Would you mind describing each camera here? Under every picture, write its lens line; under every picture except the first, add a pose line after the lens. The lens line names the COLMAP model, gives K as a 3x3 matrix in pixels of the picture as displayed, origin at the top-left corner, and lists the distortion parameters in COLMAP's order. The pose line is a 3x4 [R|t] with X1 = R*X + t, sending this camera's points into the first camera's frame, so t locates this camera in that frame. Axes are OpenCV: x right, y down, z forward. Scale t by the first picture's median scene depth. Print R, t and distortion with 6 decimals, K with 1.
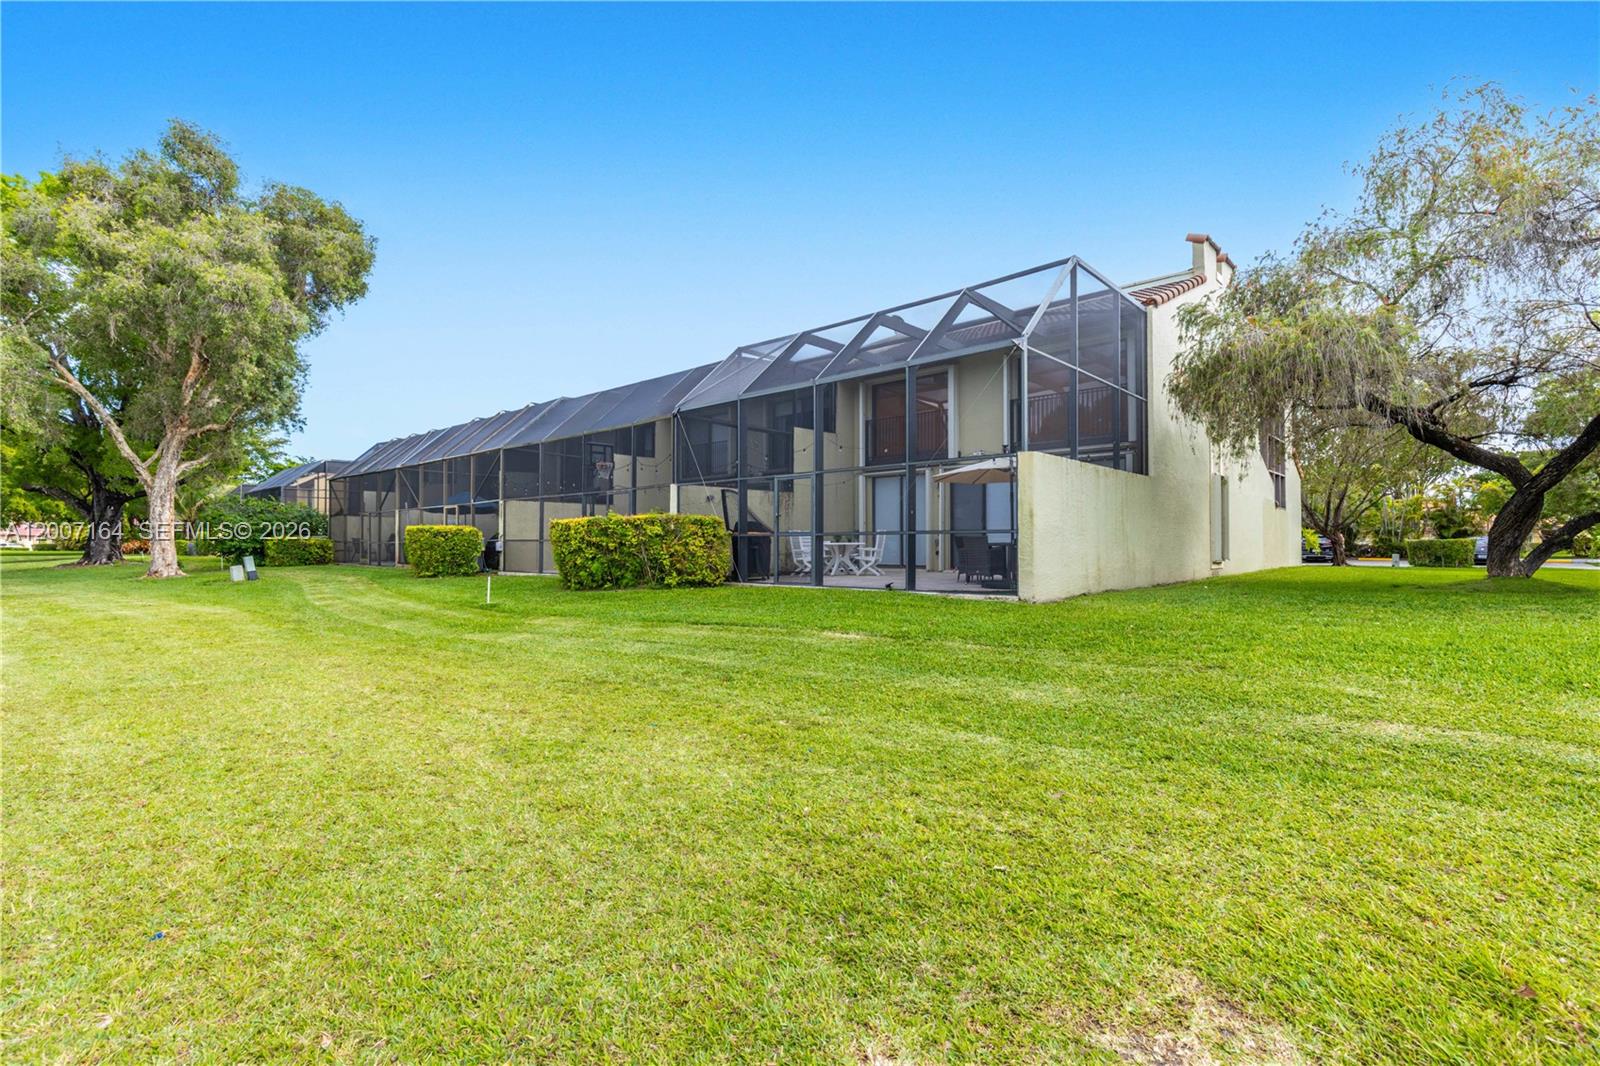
lens RADIAL K [[729.5, 0, 800.0], [0, 729.5, 533.0], [0, 0, 1]] dist [0.000979, -0.000814]
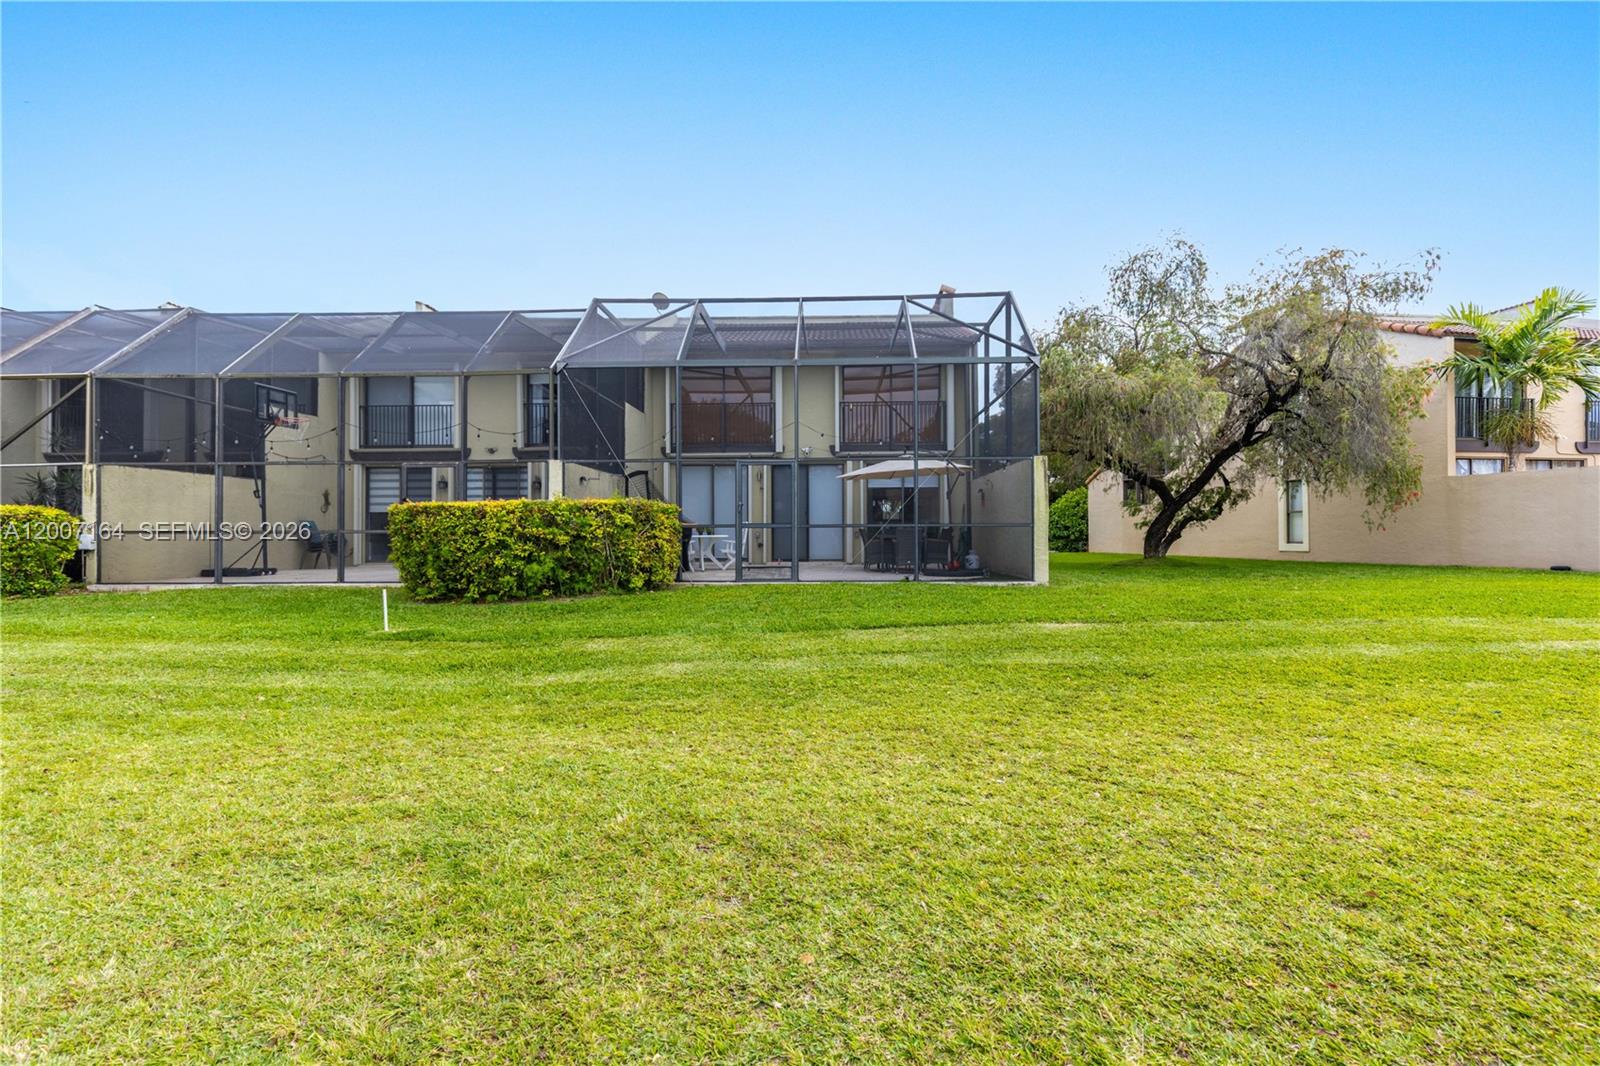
lens RADIAL K [[729.5, 0, 800.0], [0, 729.5, 533.0], [0, 0, 1]] dist [0.000979, -0.000814]
pose [[0.762654, 0.003274, 0.646798, -0.502088], [-0.007648, 0.999963, 0.003957, 0.005691], [-0.646761, -0.007965, 0.762651, 0.258389]]
